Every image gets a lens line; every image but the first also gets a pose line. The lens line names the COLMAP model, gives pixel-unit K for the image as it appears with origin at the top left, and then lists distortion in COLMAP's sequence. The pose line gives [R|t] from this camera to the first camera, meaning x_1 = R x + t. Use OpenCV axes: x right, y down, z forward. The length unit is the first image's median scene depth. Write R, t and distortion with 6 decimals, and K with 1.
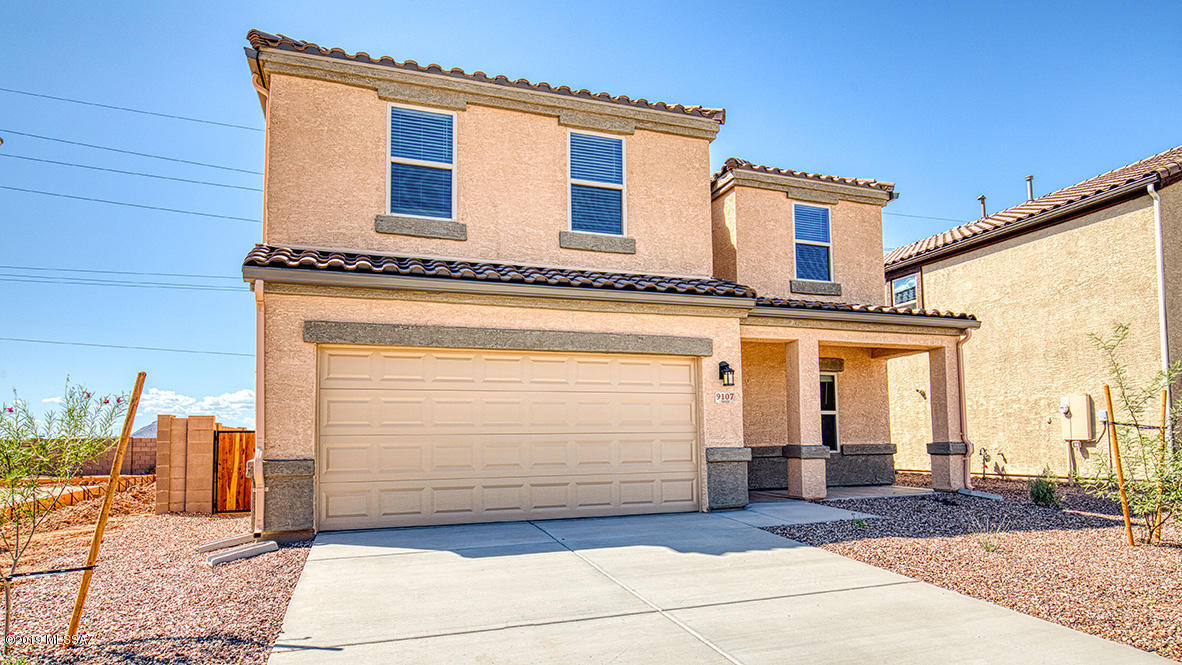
lens RADIAL K [[671.8, 0, 592.3], [0, 671.8, 398.6], [0, 0, 1]] dist [-0.013456, -0.003135]
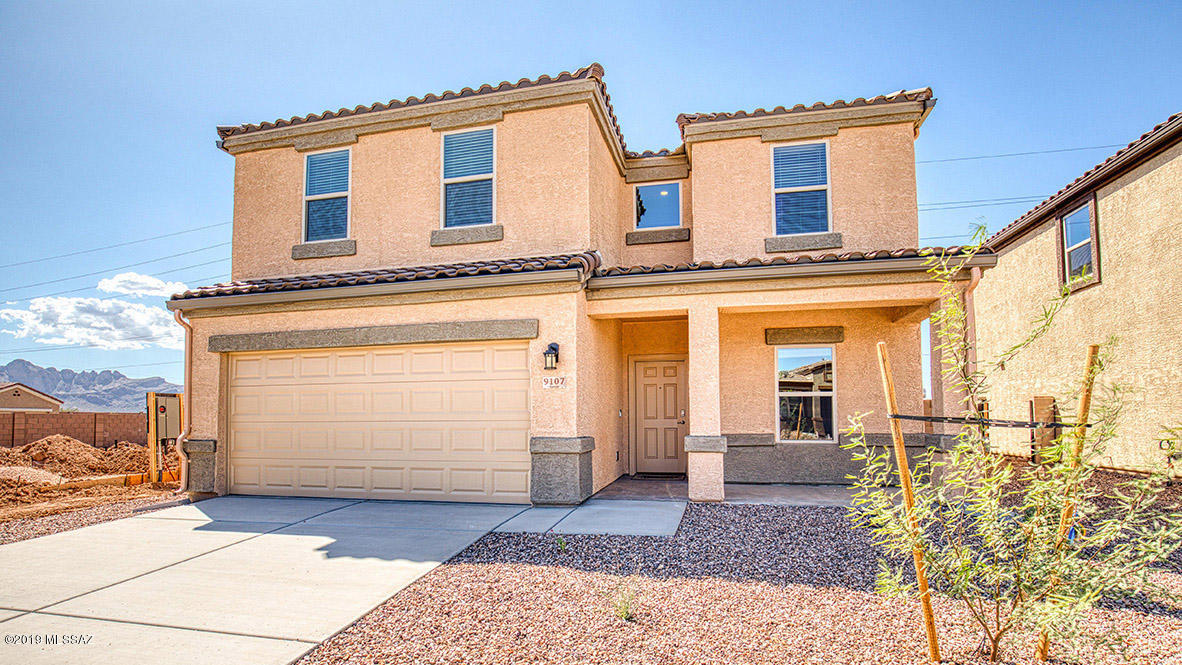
lens RADIAL K [[539.3, 0, 594.2], [0, 539.3, 399.4], [0, 0, 1]] dist [-0.035716, 0.003127]
pose [[0.849048, -0.012180, -0.528175, 0.625945], [0.029137, 0.999292, 0.023794, 0.005484], [0.527512, -0.035591, 0.848802, 0.407797]]
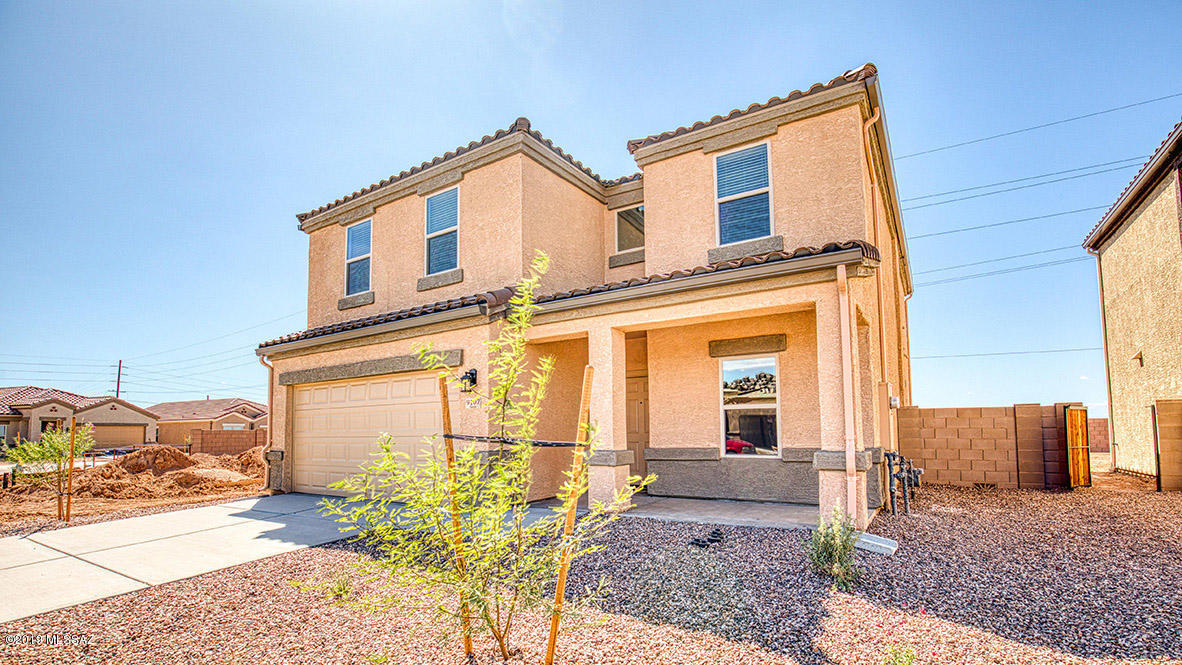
lens RADIAL K [[539.3, 0, 594.8], [0, 539.3, 398.6], [0, 0, 1]] dist [-0.035716, 0.003127]
pose [[0.618773, -0.044416, -0.784313, 0.973036], [0.054986, 0.998400, -0.013160, 0.012900], [0.783643, -0.034983, 0.620226, 0.624864]]
